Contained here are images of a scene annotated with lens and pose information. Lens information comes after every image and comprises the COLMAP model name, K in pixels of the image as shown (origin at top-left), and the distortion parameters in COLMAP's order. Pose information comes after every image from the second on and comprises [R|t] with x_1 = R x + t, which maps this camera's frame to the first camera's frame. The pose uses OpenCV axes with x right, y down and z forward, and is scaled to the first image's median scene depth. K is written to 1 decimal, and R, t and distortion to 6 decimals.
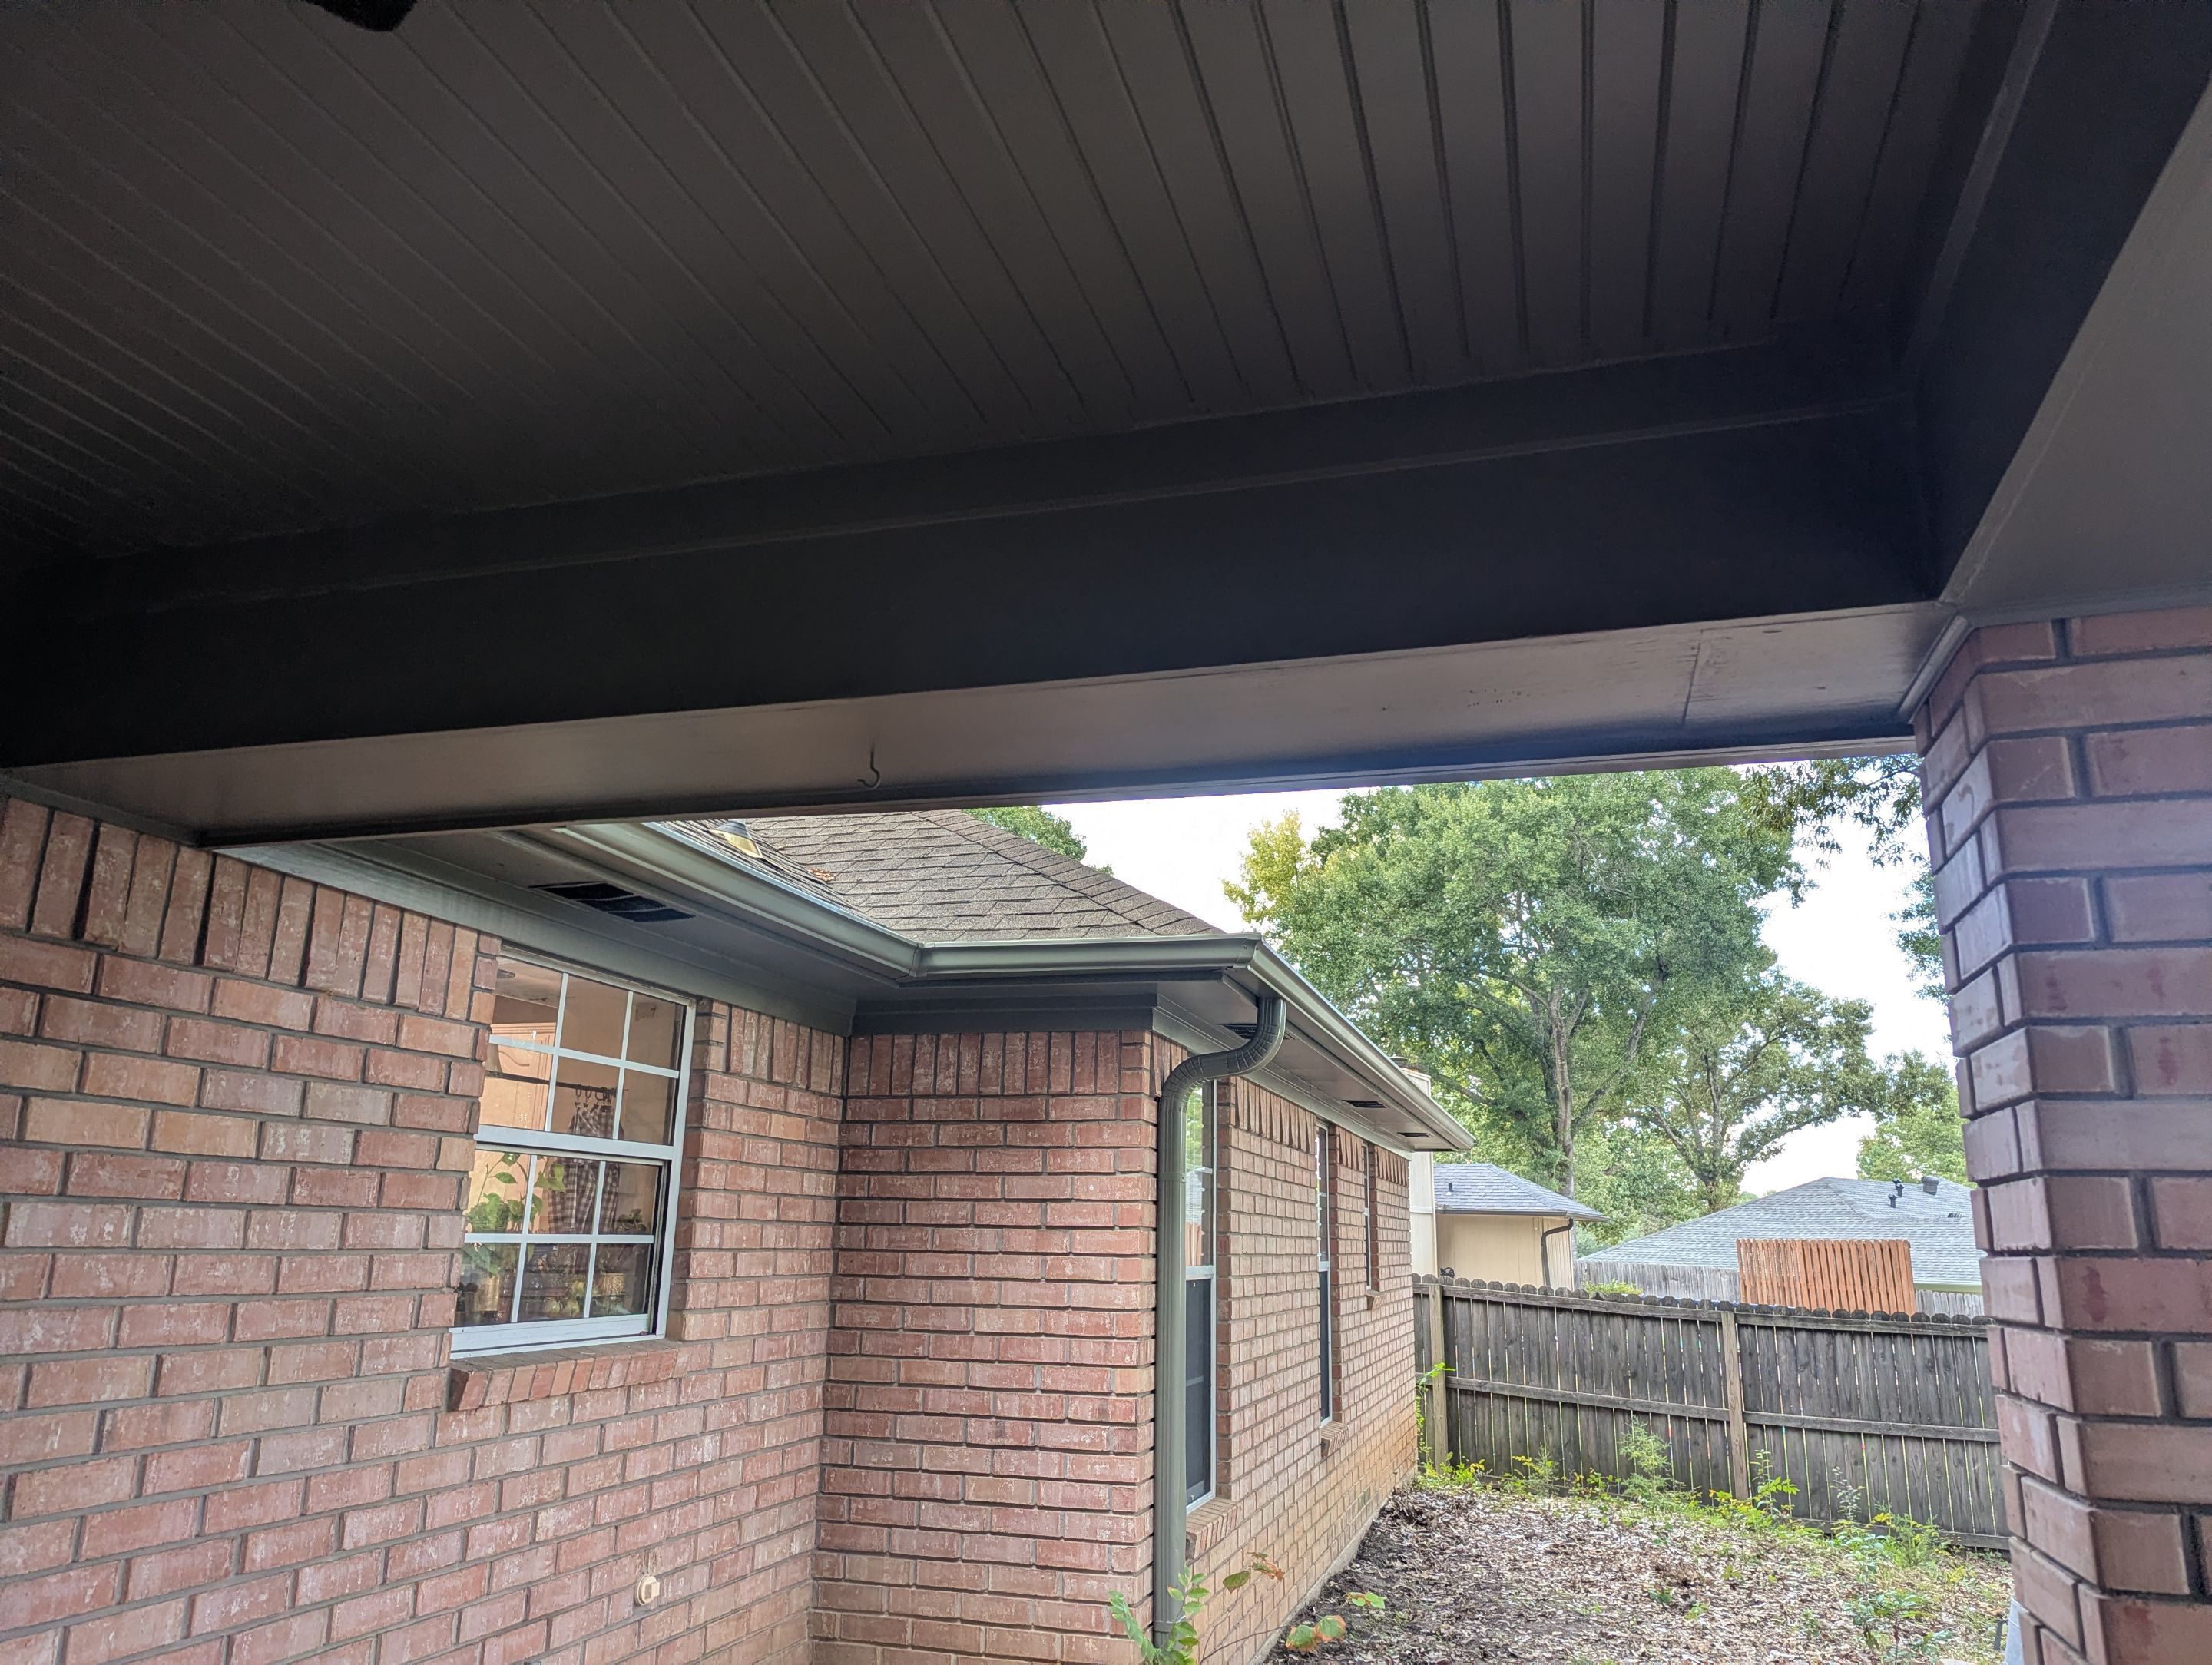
lens RADIAL K [[1572.0, 0, 1115.2], [0, 1572.0, 840.6], [0, 0, 1]] dist [0.051274, -0.032850]
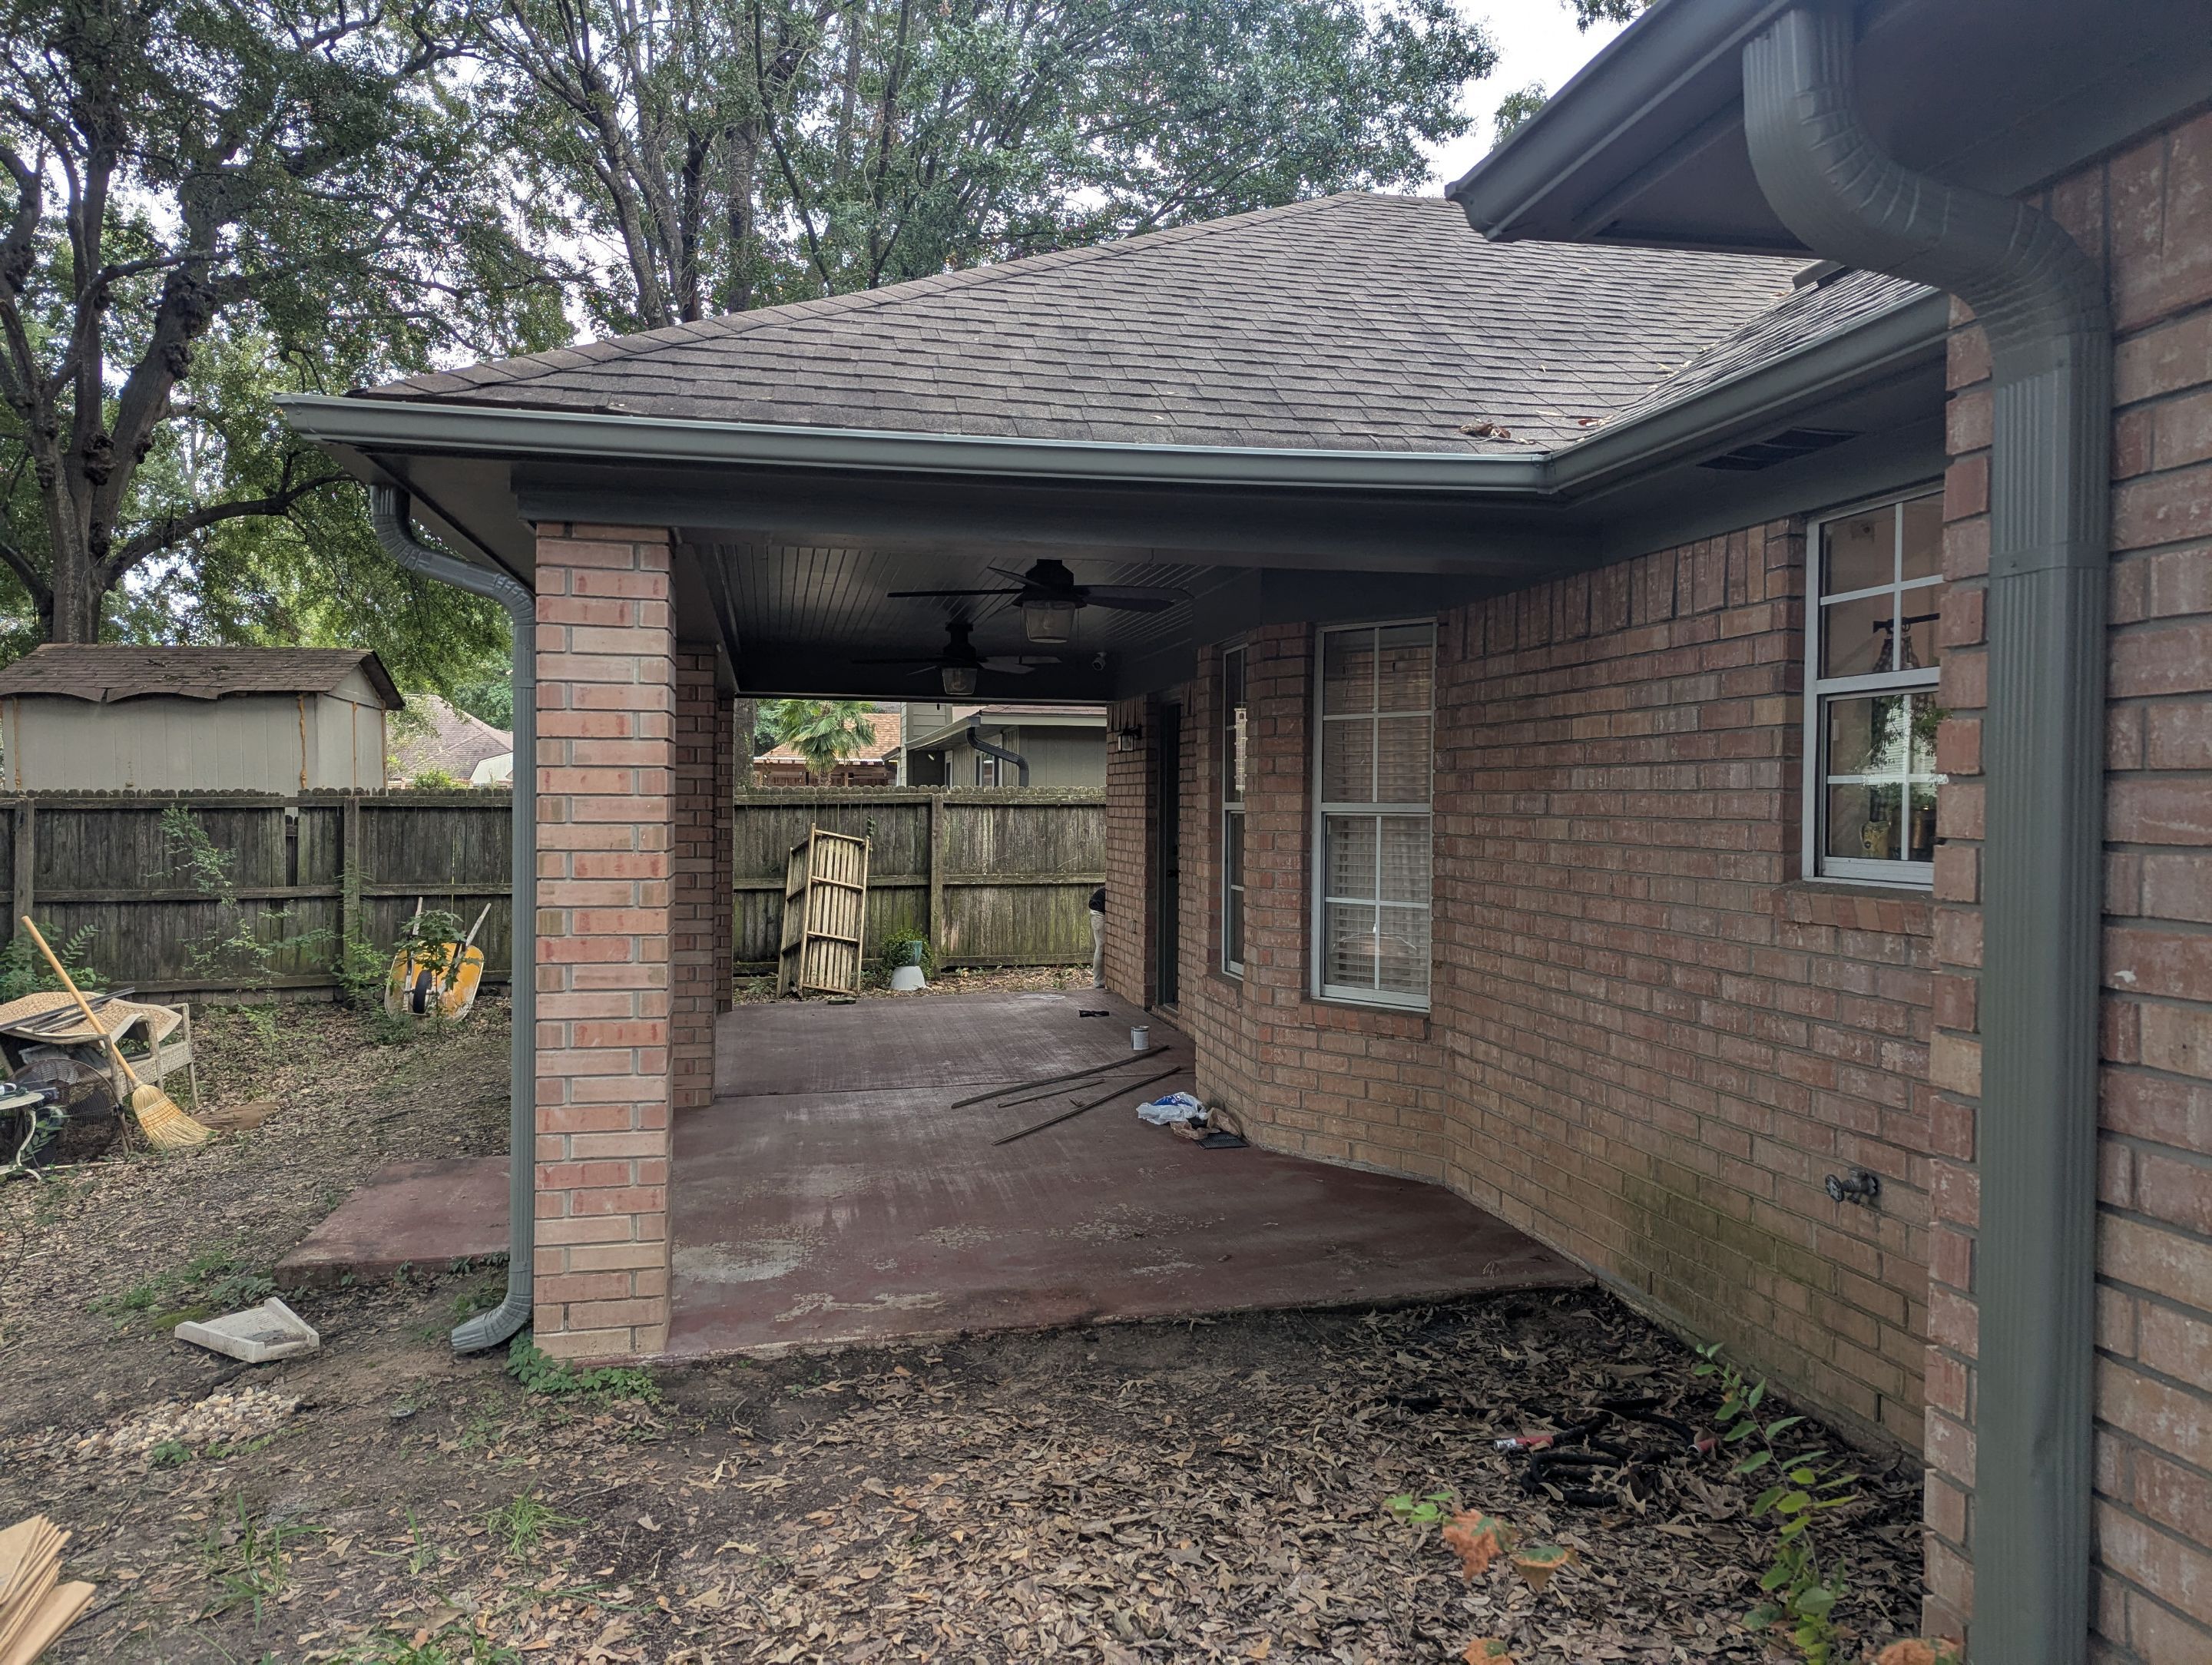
lens RADIAL K [[1572.0, 0, 1104.4], [0, 1572.0, 828.0], [0, 0, 1]] dist [0.051274, -0.032850]
pose [[-0.878209, -0.021906, -0.477775, 0.148202], [0.090288, 0.973396, -0.210590, 0.123522], [0.469678, -0.228080, -0.852867, 0.446062]]
